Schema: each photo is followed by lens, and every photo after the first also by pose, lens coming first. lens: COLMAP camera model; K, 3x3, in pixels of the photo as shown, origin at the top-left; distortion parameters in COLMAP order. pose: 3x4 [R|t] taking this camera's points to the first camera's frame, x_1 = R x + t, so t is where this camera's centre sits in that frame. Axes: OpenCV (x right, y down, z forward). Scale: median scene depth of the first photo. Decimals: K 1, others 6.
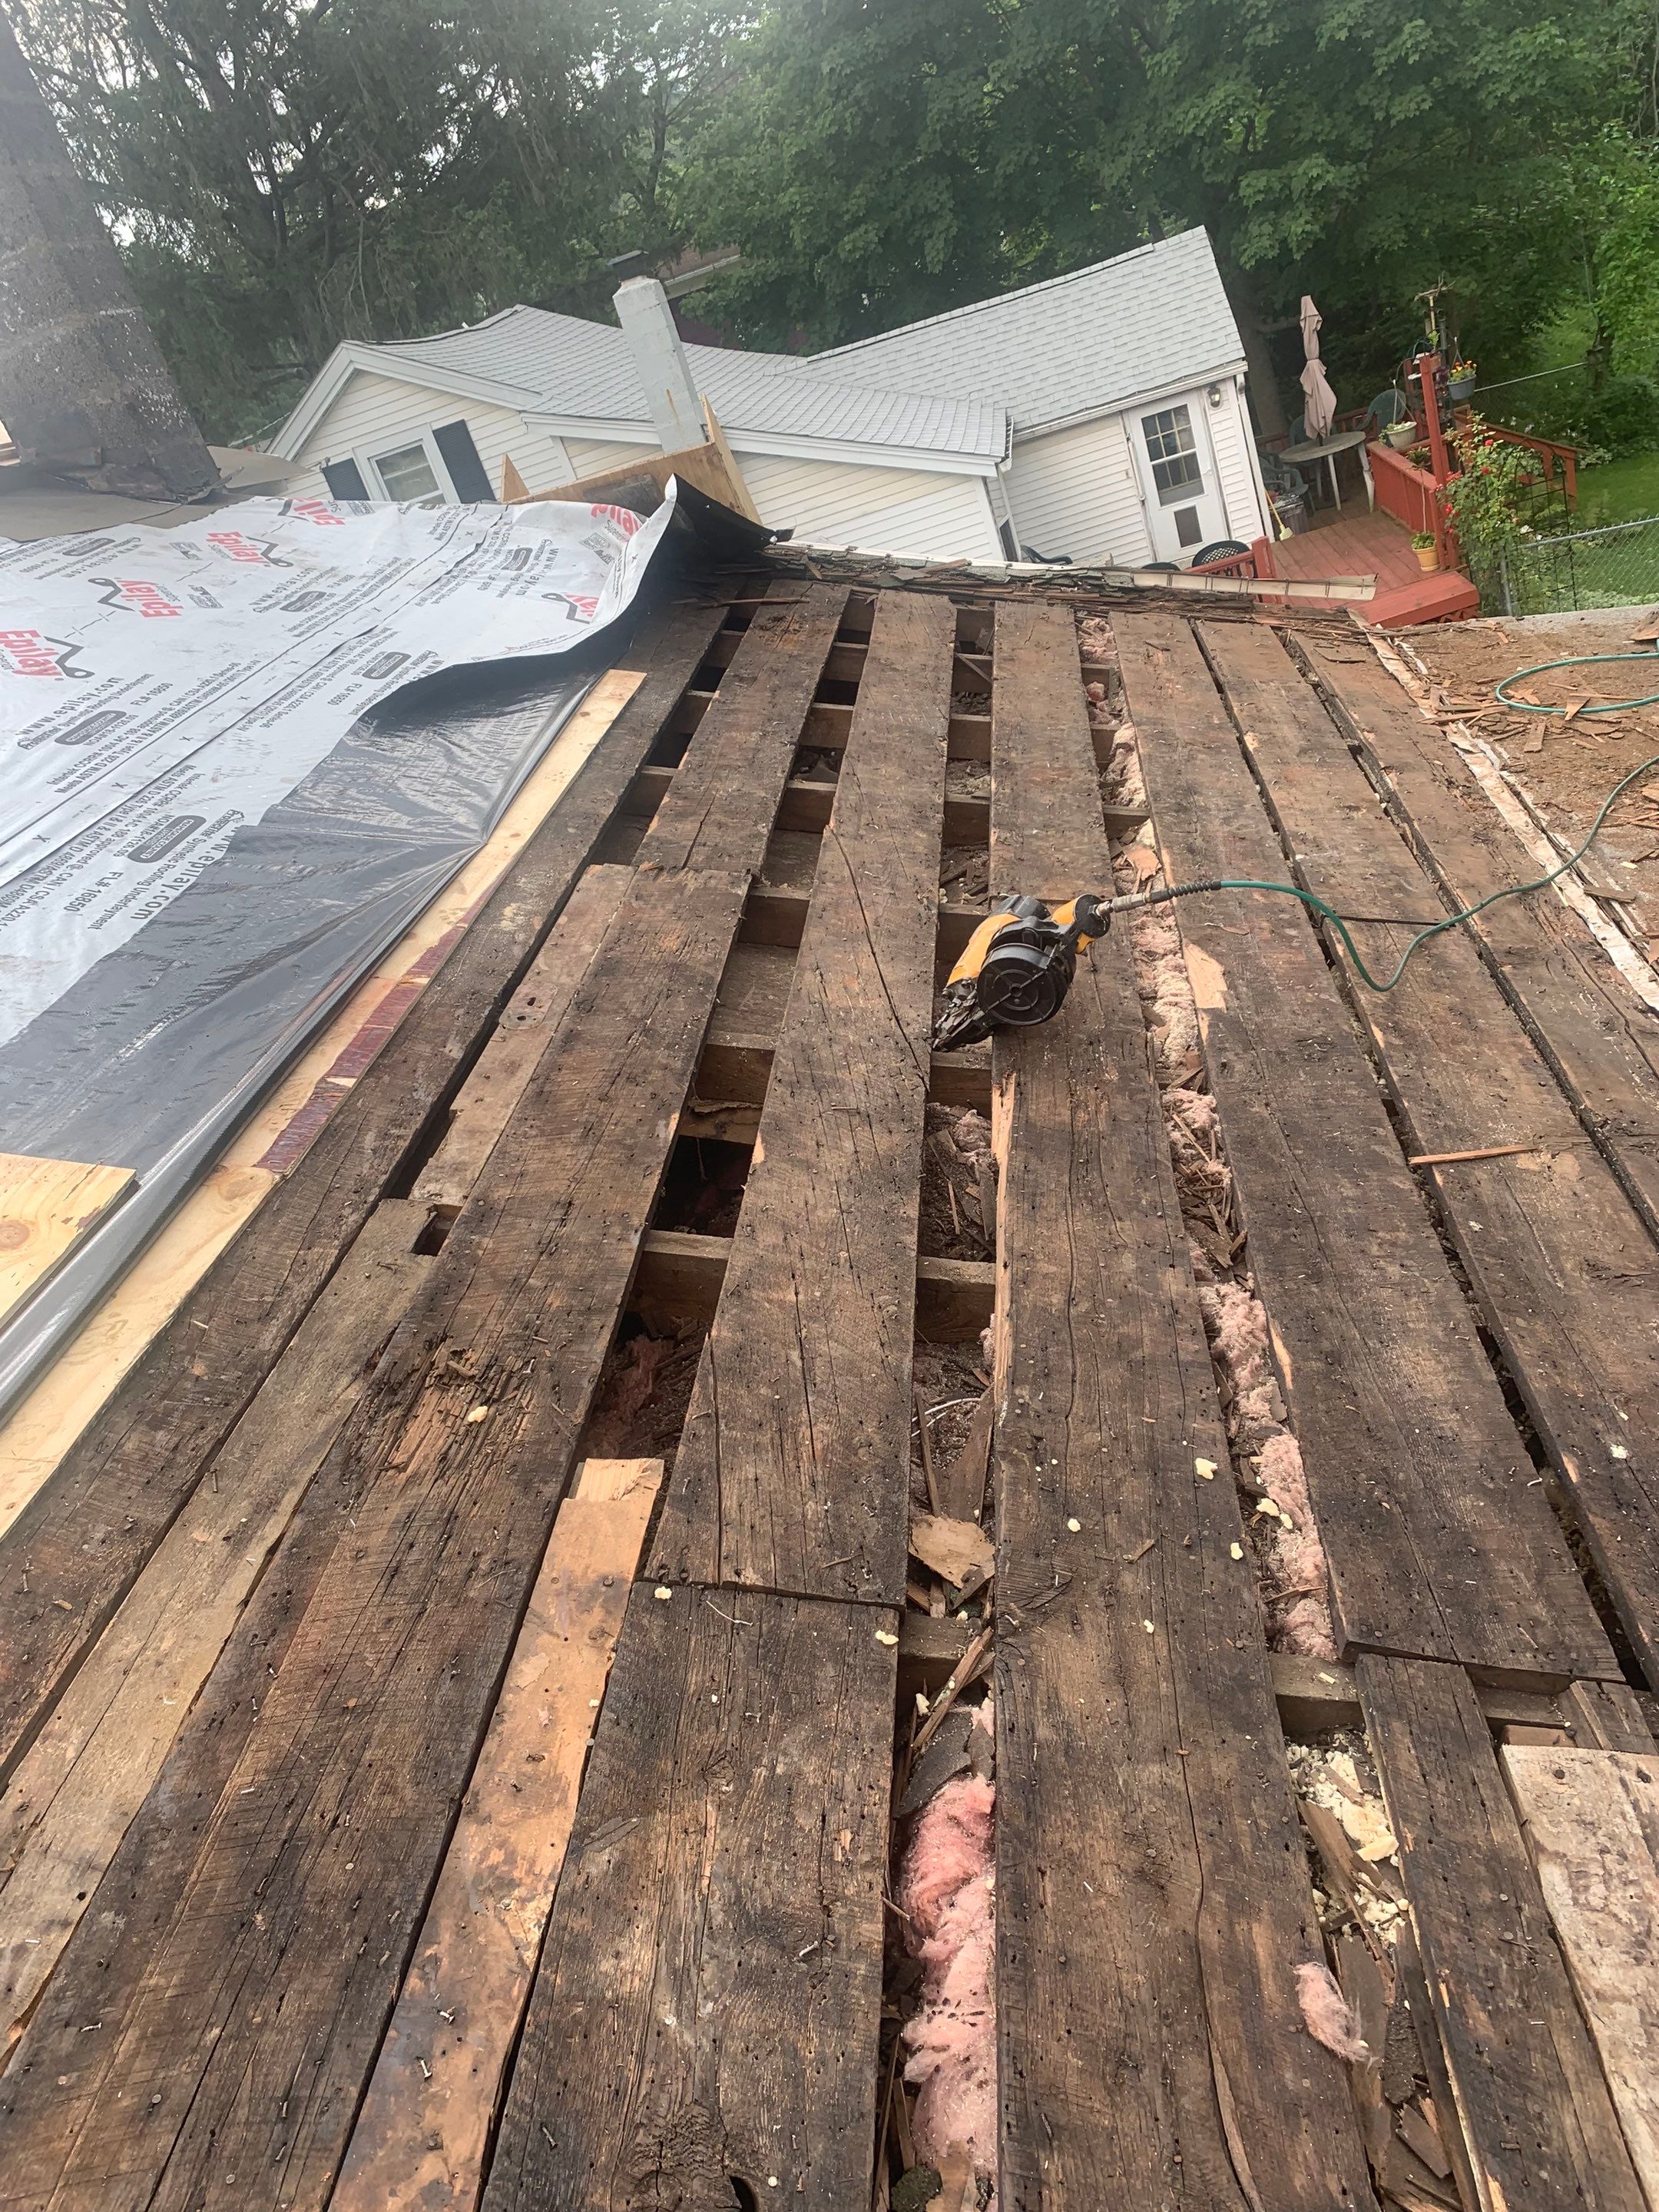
lens RADIAL K [[1689.4, 0, 816.9], [0, 1689.4, 1115.5], [0, 0, 1]] dist [0.026785, -0.024666]
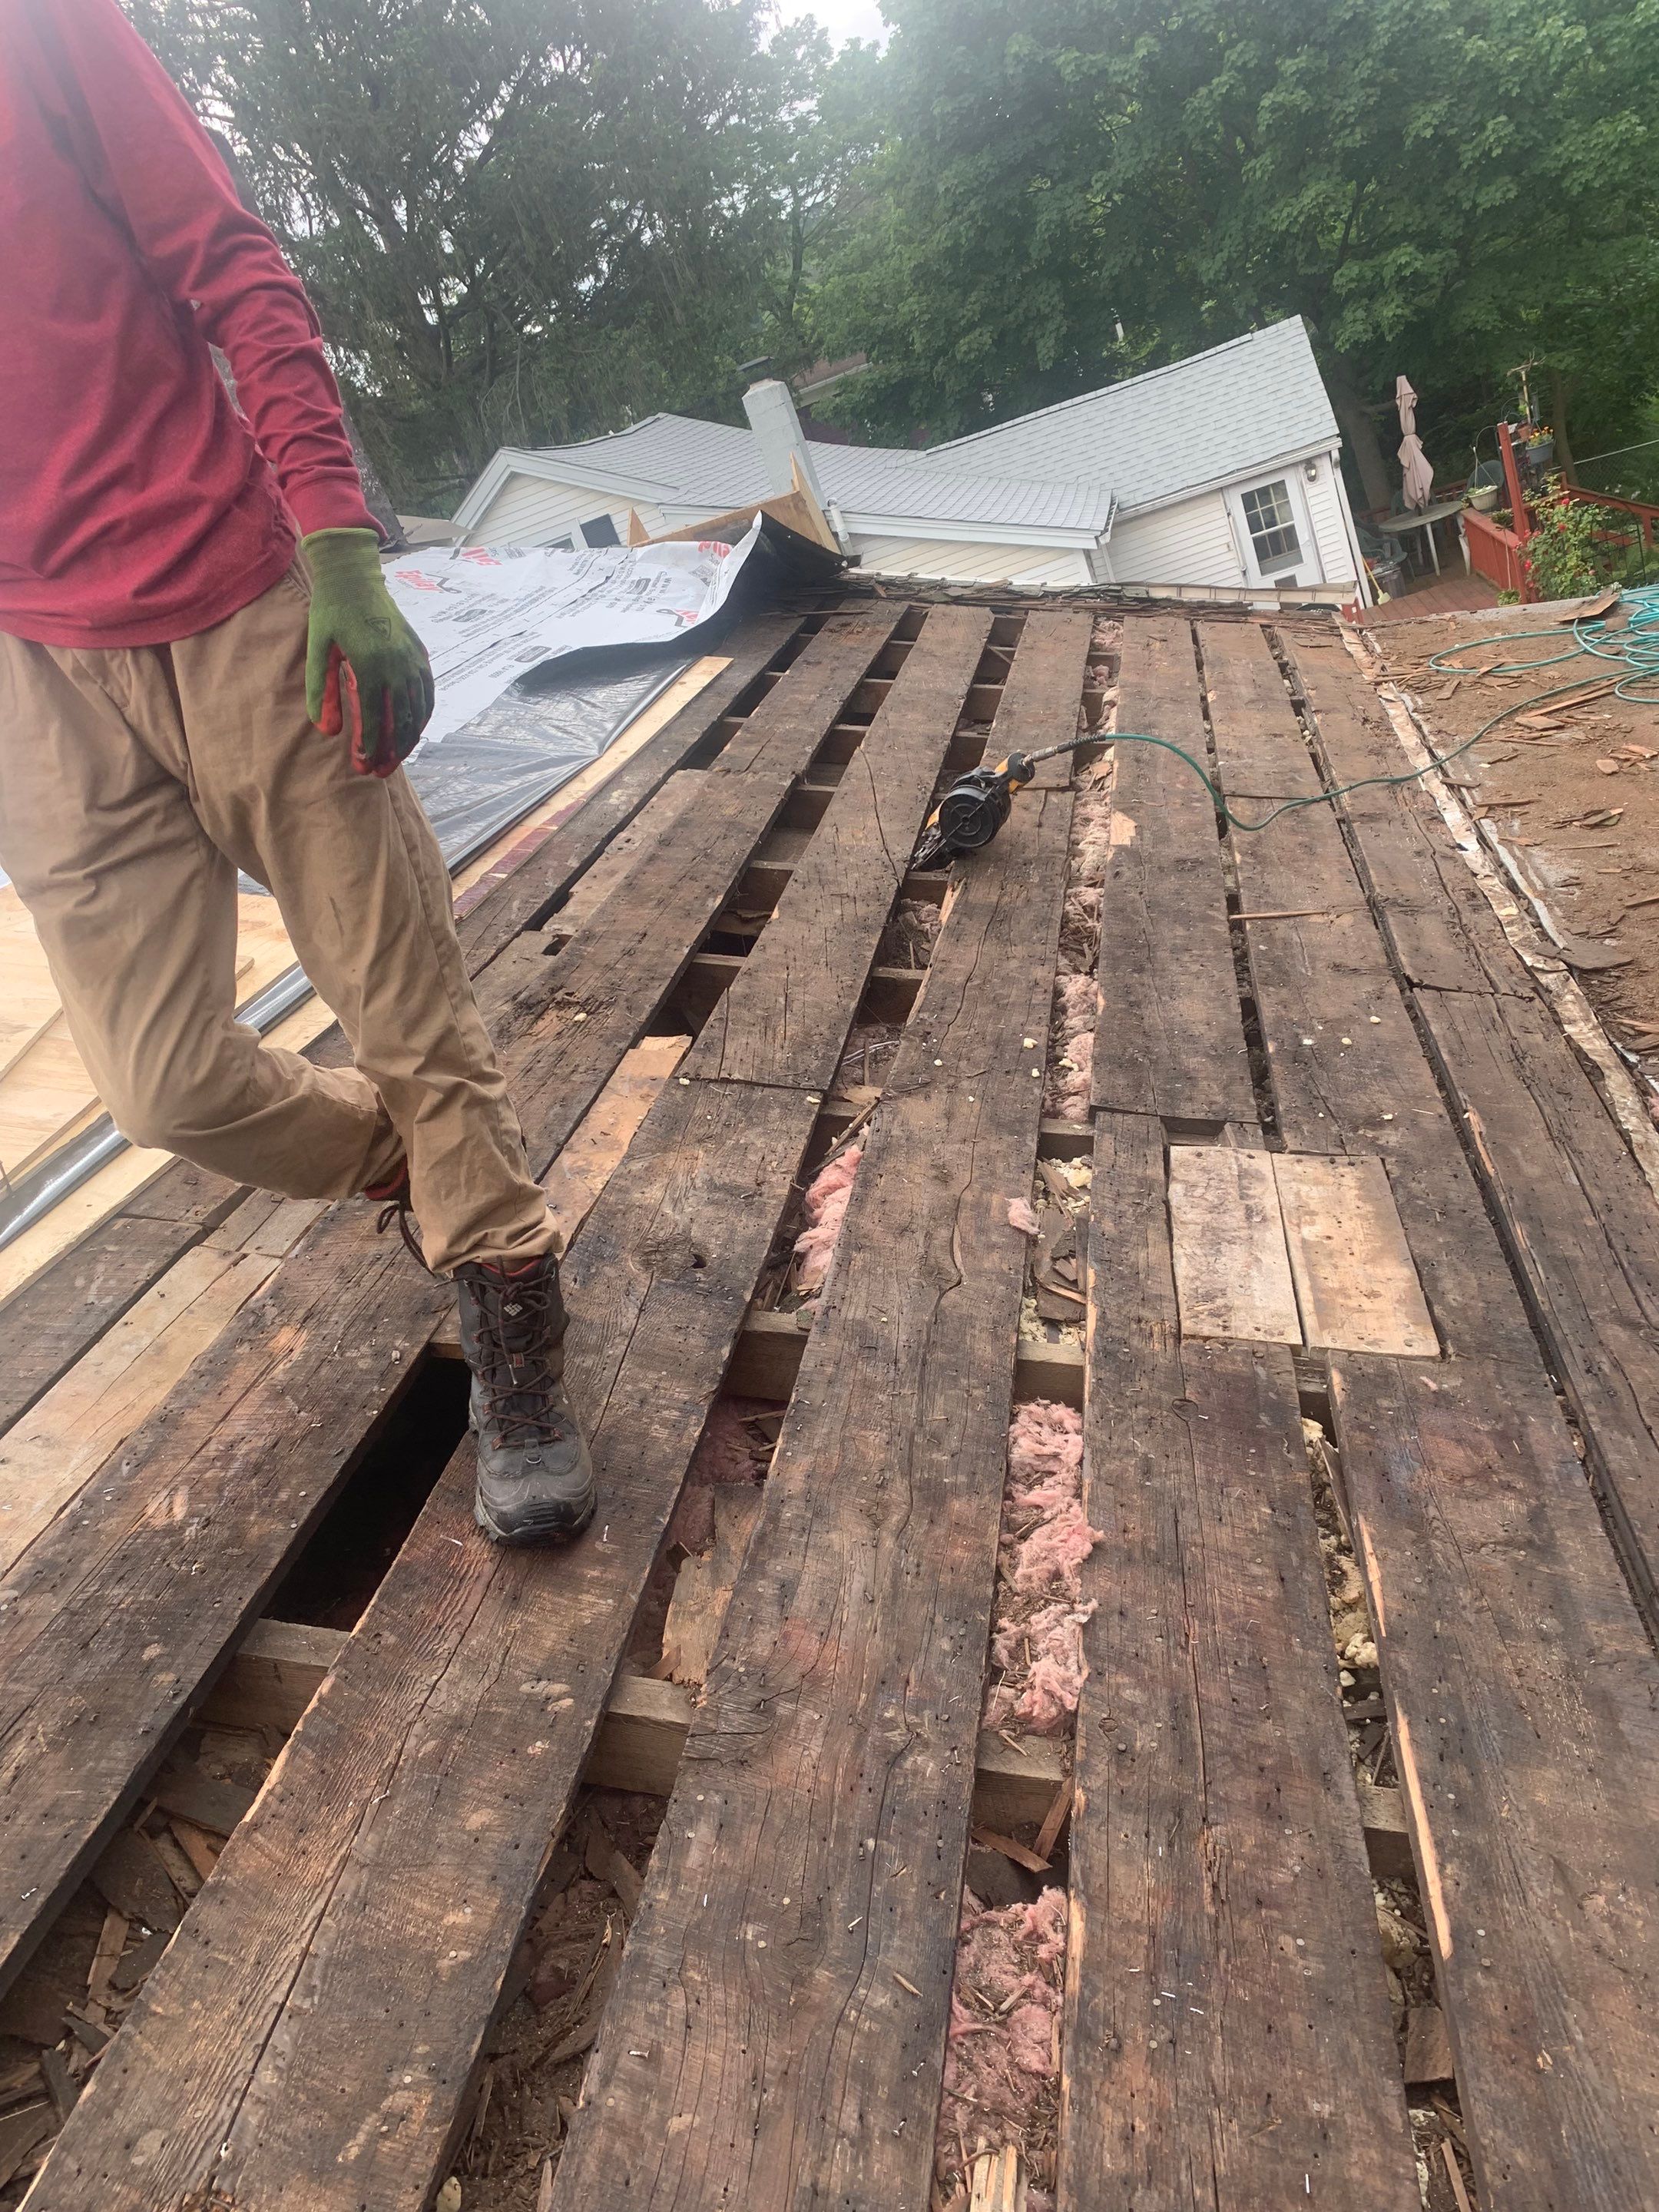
lens RADIAL K [[1689.4, 0, 817.6], [0, 1689.4, 1115.0], [0, 0, 1]] dist [0.026785, -0.024666]
pose [[0.996581, -0.002700, -0.082574, 0.054452], [-0.001748, 0.998553, -0.053745, 0.122384], [0.082599, 0.053706, 0.995135, -0.198823]]
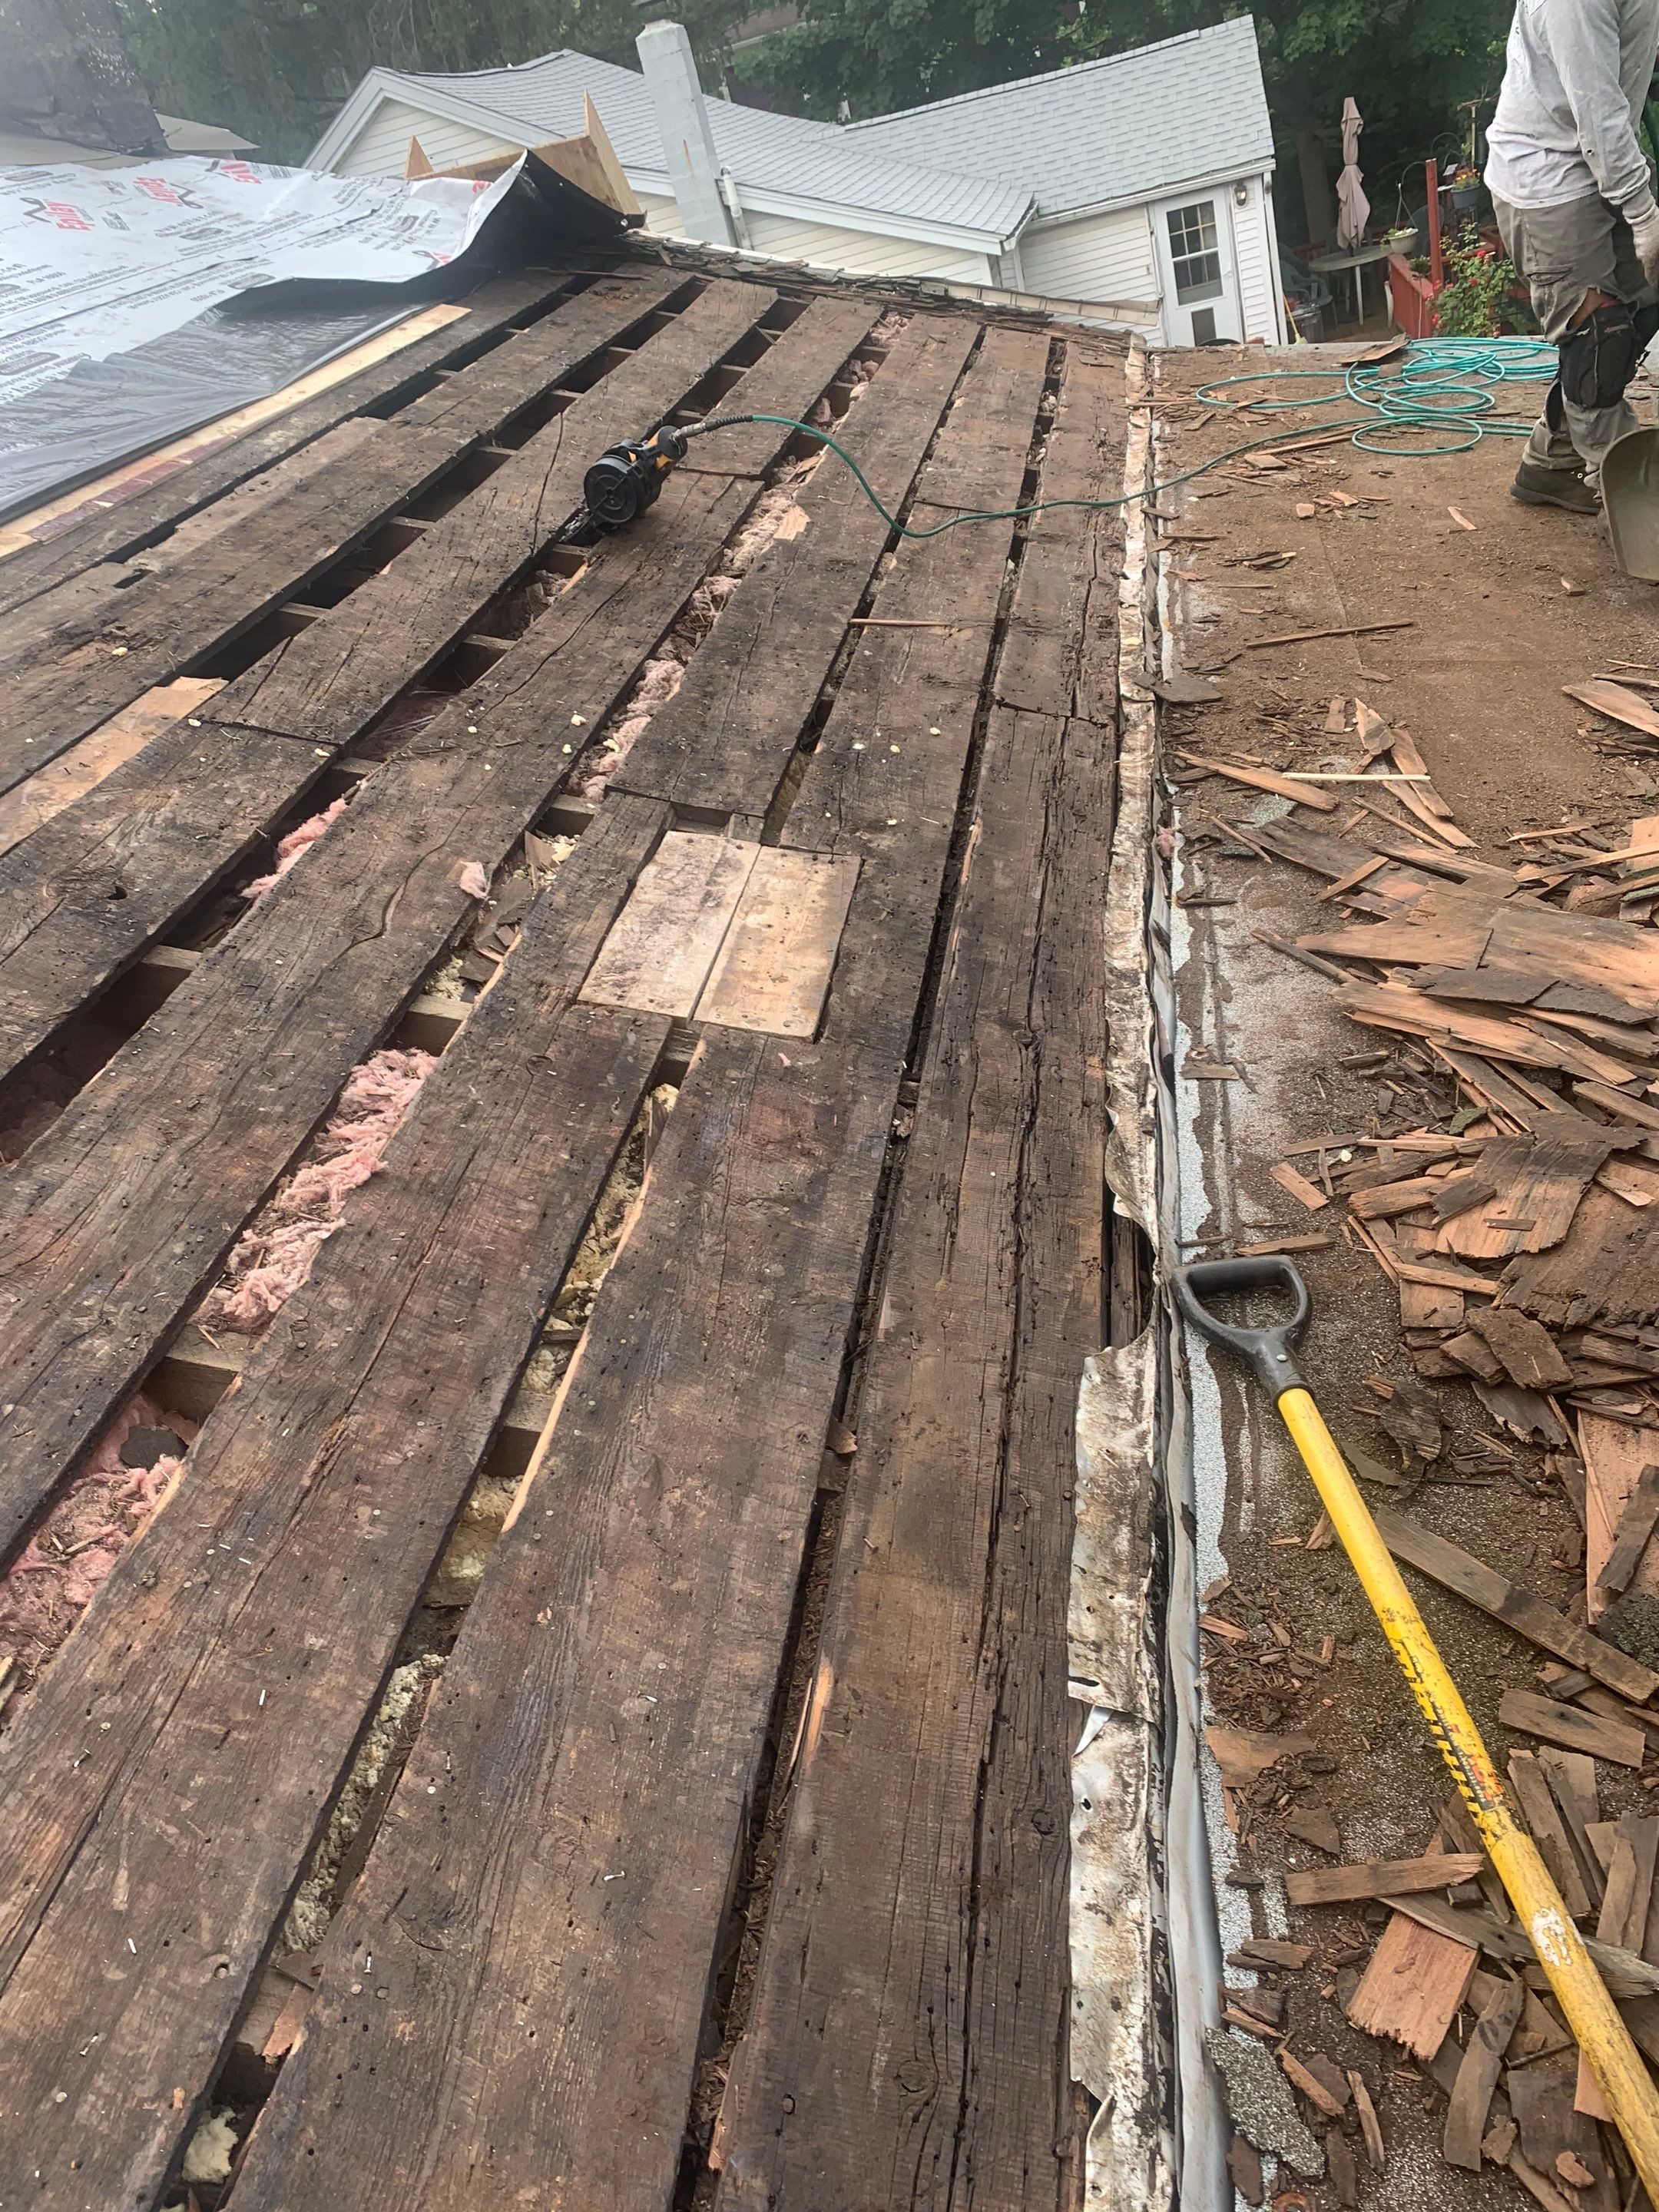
lens RADIAL K [[1689.4, 0, 814.7], [0, 1689.4, 1108.8], [0, 0, 1]] dist [0.026785, -0.024666]
pose [[0.996252, 0.084887, -0.016593, 0.171077], [-0.082935, 0.991984, 0.095336, 0.134788], [0.024553, -0.093603, 0.995307, -0.198919]]
